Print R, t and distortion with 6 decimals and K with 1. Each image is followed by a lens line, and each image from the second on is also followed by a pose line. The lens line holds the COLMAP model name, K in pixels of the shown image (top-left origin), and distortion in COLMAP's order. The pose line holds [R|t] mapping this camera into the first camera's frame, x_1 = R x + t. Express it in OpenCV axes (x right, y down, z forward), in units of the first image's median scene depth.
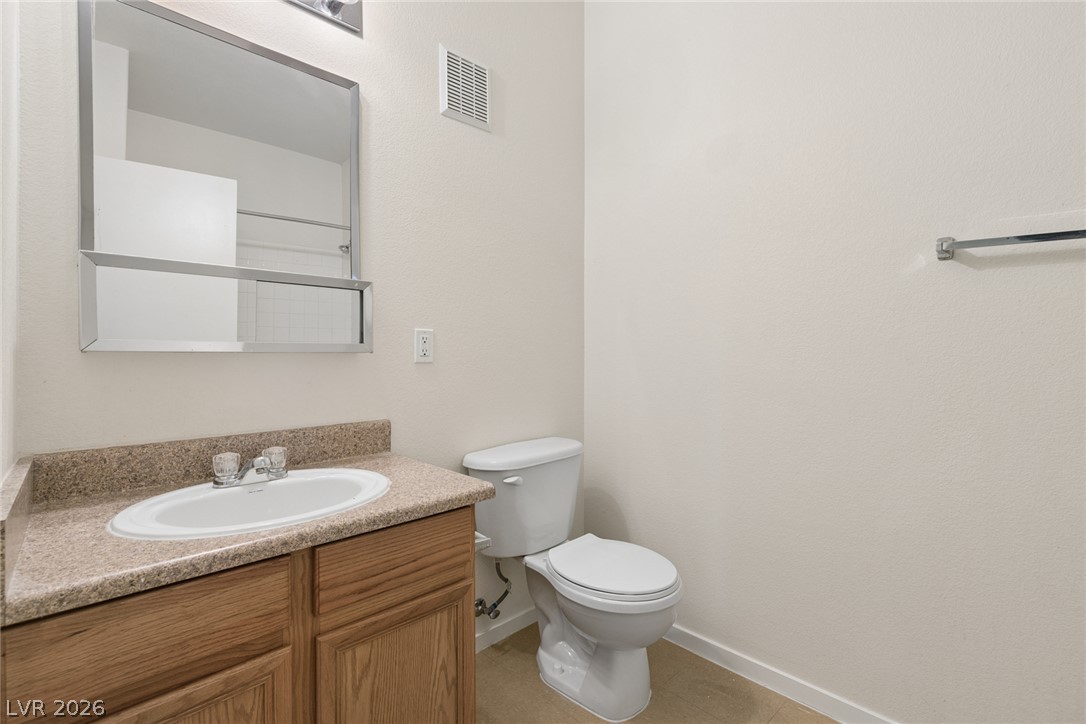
lens RADIAL K [[485.9, 0, 546.1], [0, 485.9, 359.9], [0, 0, 1]] dist [-0.005232, 0.001786]
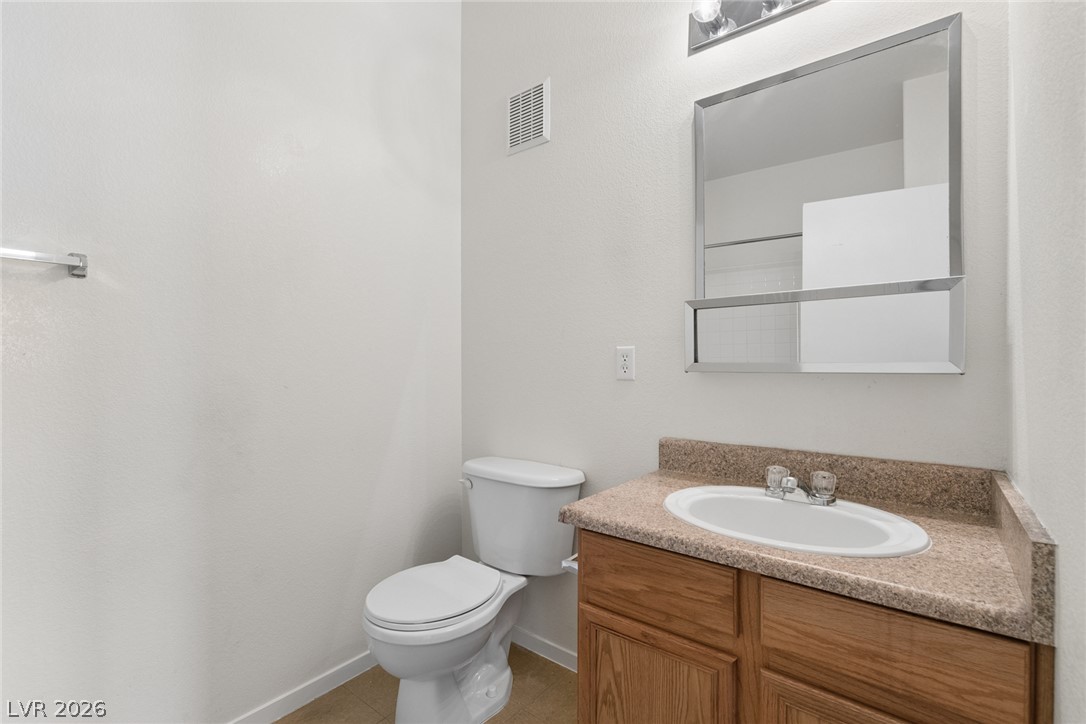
lens RADIAL K [[485.9, 0, 545.0], [0, 485.9, 361.2], [0, 0, 1]] dist [-0.005232, 0.001786]
pose [[0.112296, -0.006639, -0.993653, 0.409576], [-0.028561, 0.999543, -0.009906, -0.011508], [0.993264, 0.029492, 0.112055, 0.439065]]
